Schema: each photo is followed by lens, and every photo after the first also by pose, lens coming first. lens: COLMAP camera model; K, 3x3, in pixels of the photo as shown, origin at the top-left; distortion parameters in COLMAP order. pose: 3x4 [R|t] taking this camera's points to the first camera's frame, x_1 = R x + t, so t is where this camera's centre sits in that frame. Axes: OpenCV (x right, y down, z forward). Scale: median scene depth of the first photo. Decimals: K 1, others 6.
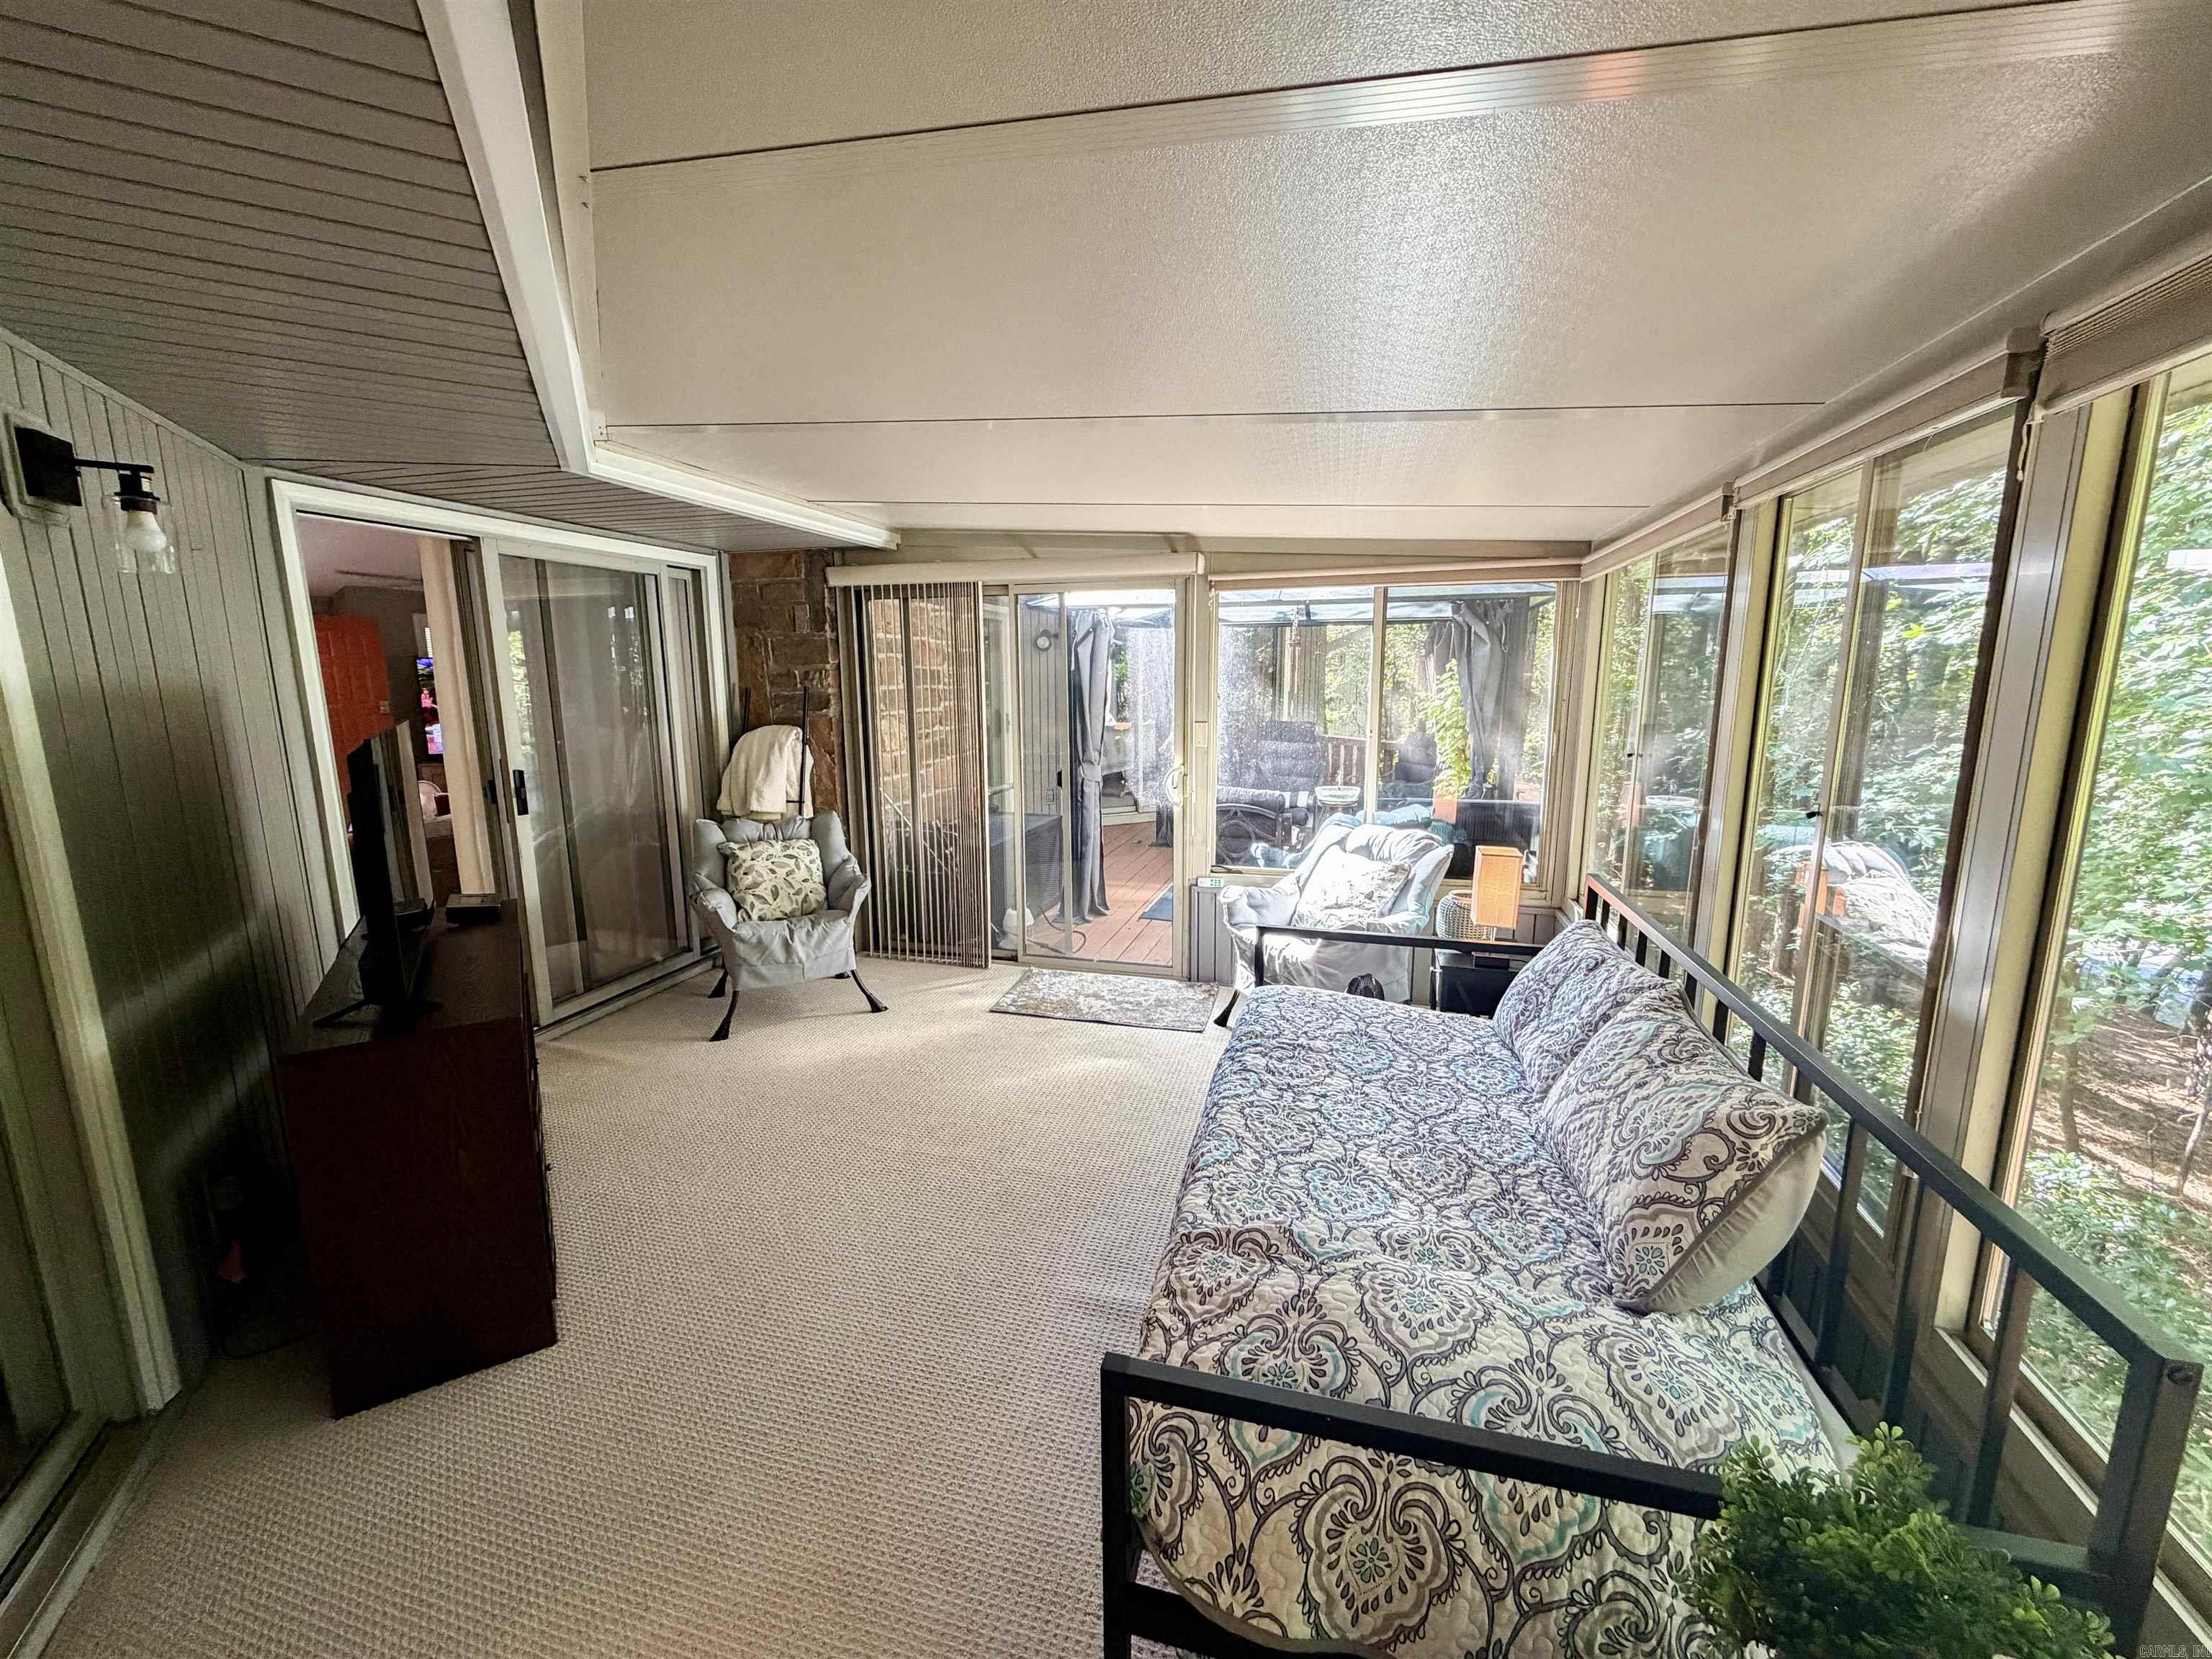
lens RADIAL K [[888.9, 0, 1106.0], [0, 888.9, 829.5], [0, 0, 1]] dist [-0.001657, -0.000351]
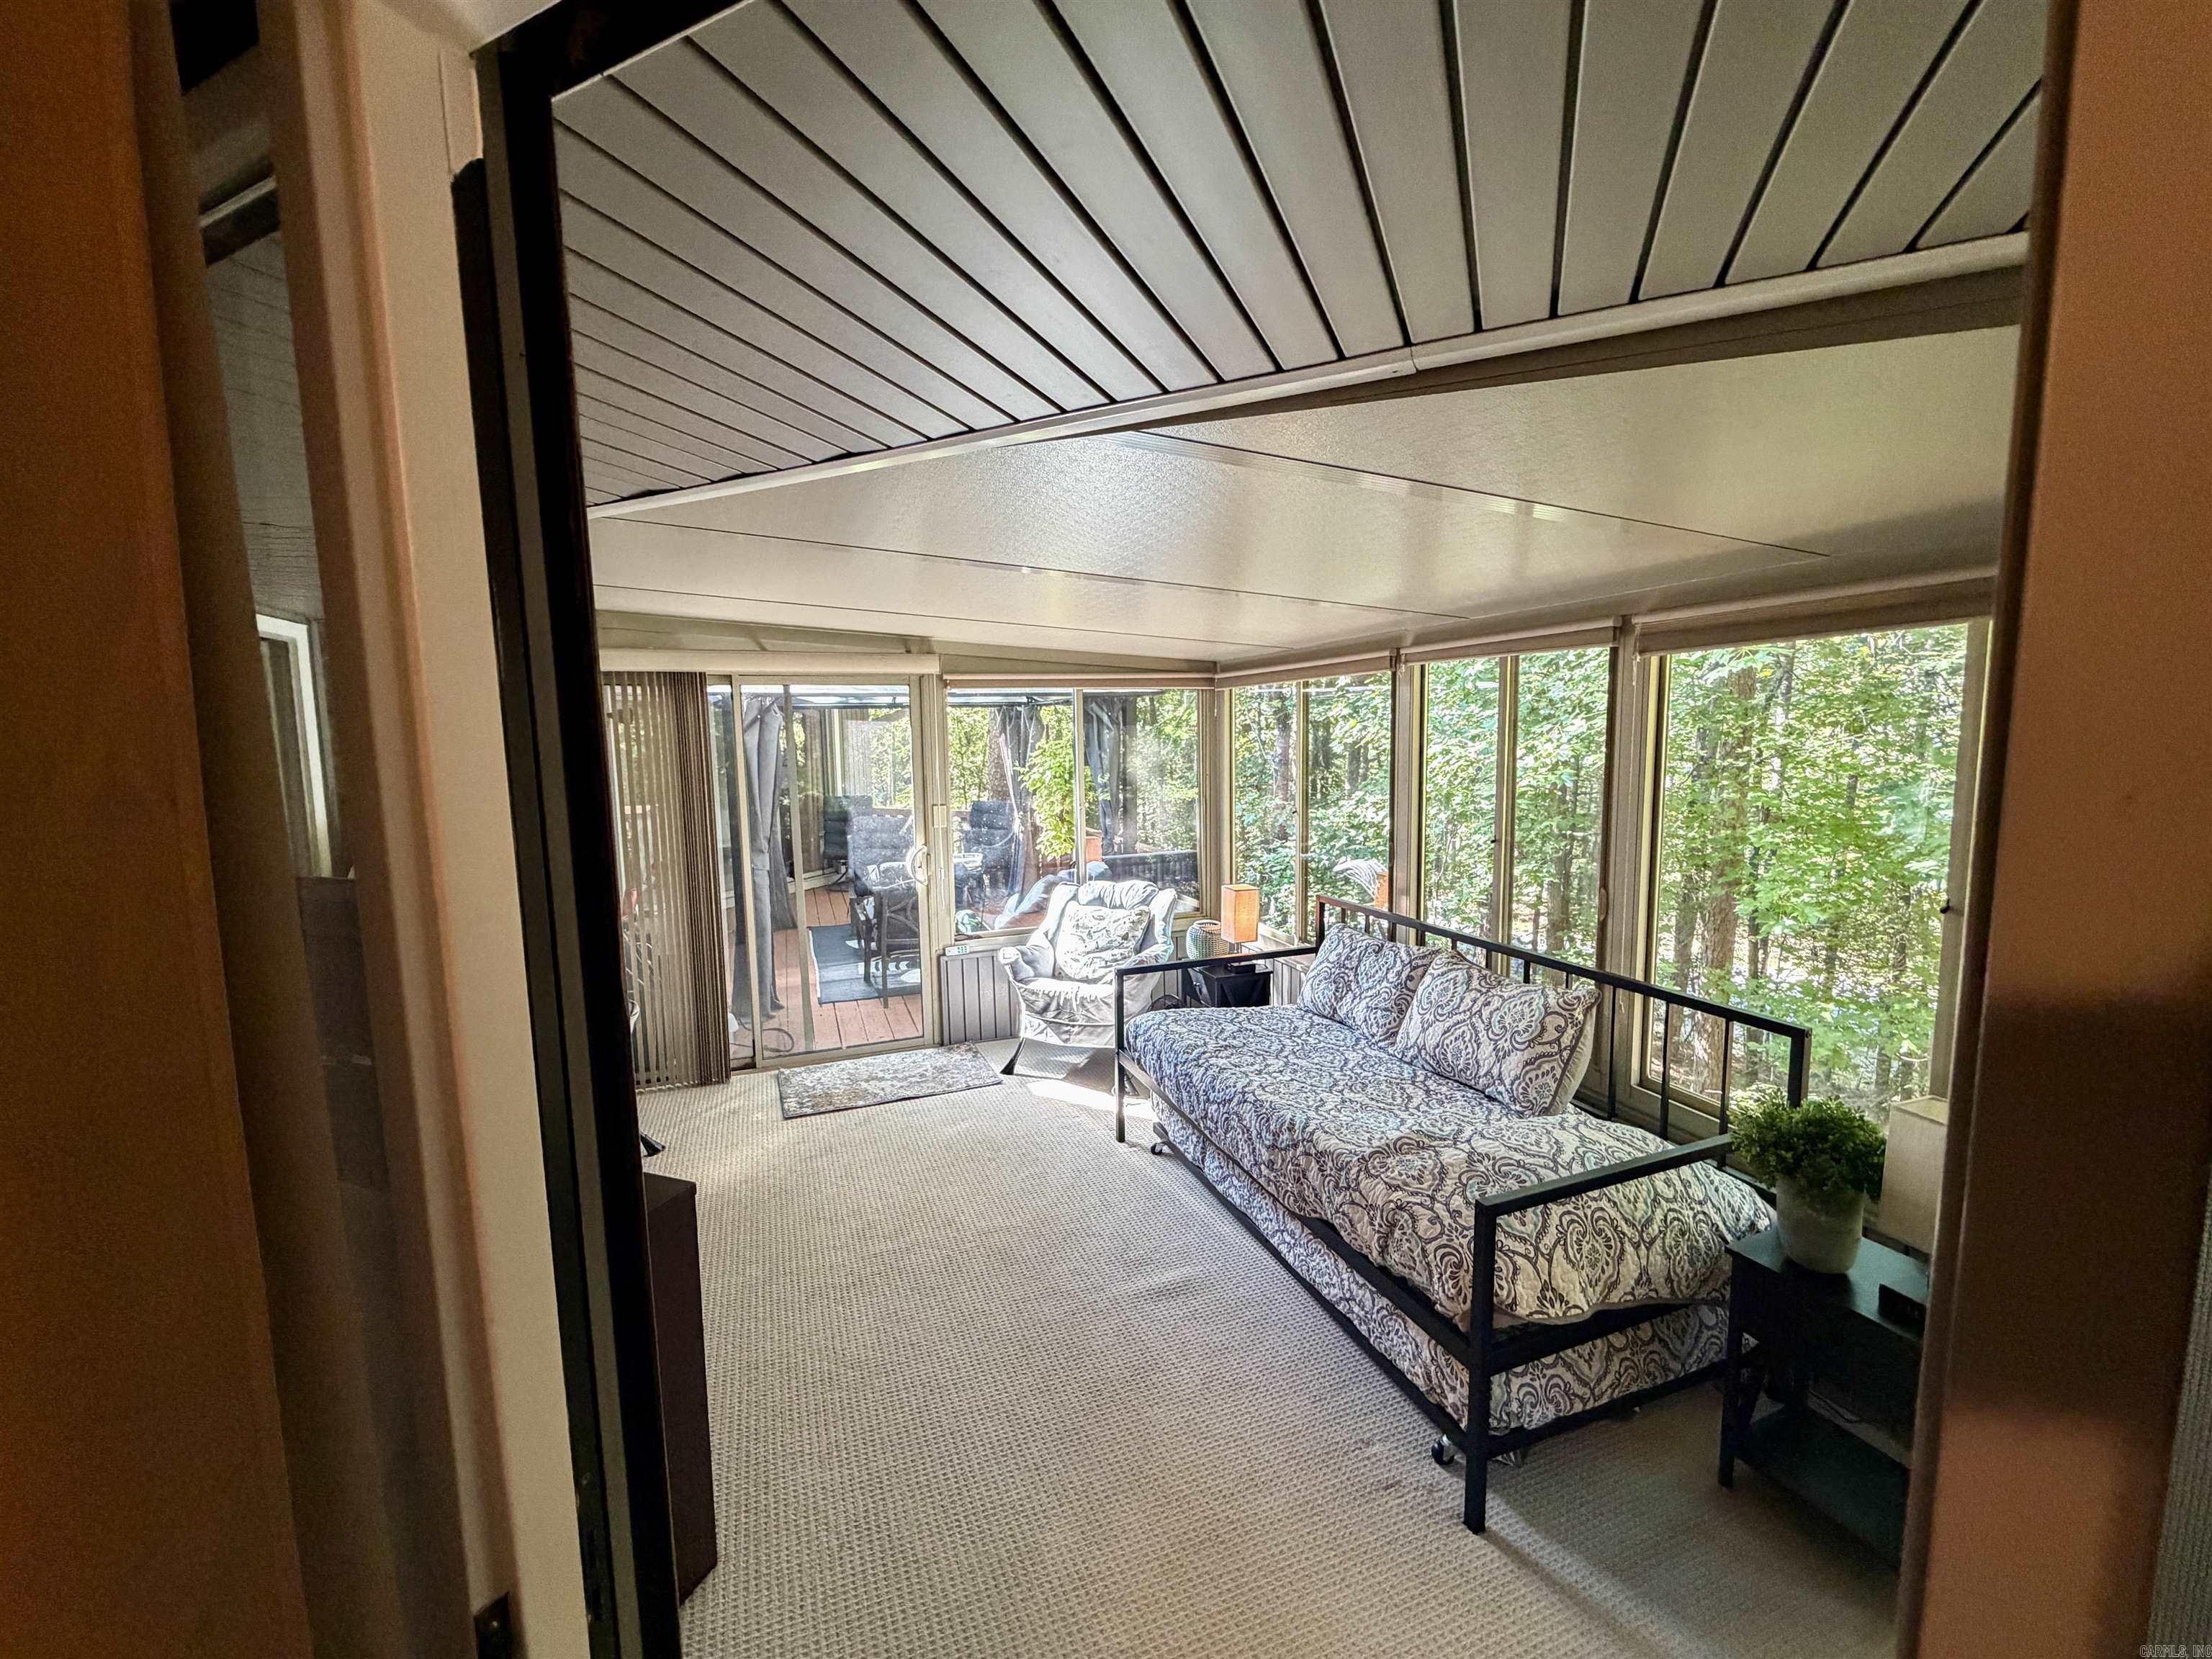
lens RADIAL K [[888.8, 0, 1100.6], [0, 888.8, 827.5], [0, 0, 1]] dist [-0.001023, -0.000093]
pose [[0.803039, -0.072370, 0.591516, -0.810226], [0.116655, 0.992485, -0.036943, -0.063025], [-0.584397, 0.098670, 0.805446, 0.007162]]
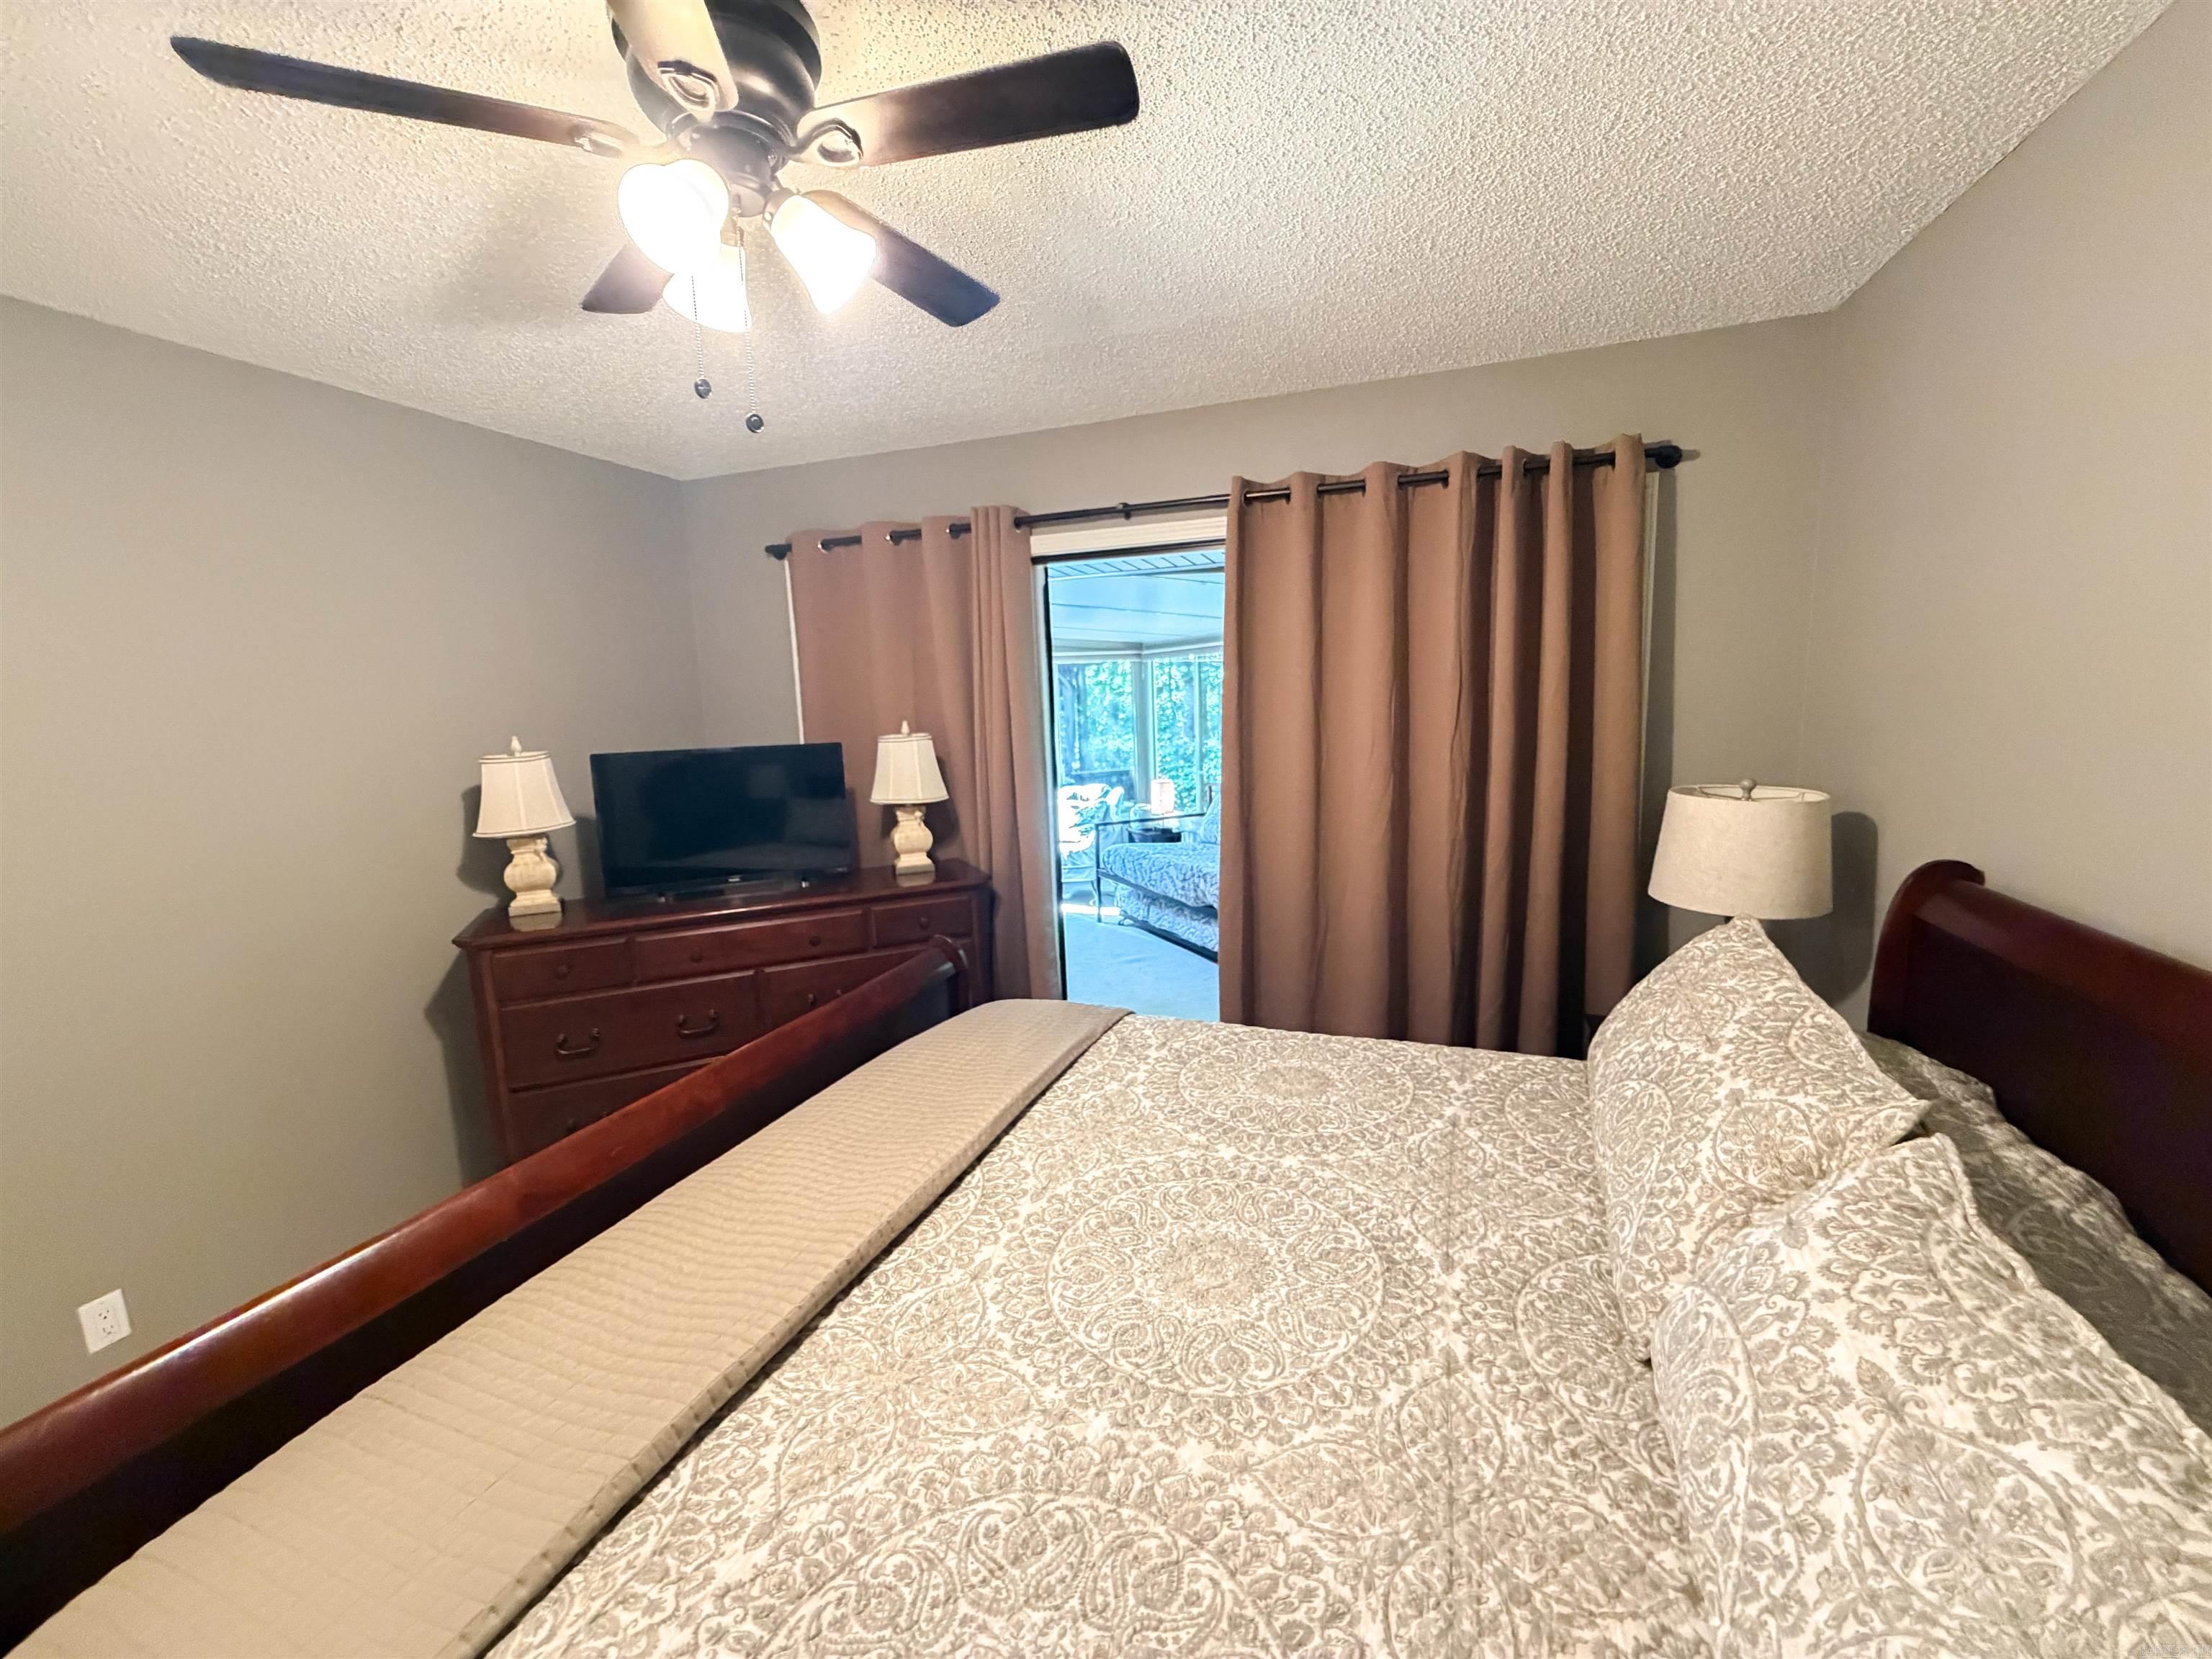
lens RADIAL K [[888.8, 0, 1100.6], [0, 888.8, 827.5], [0, 0, 1]] dist [-0.001023, -0.000093]
pose [[0.740143, -0.119461, 0.661754, -1.902074], [0.149838, 0.988651, 0.010886, 0.160973], [-0.655544, 0.091098, 0.749642, -0.990488]]
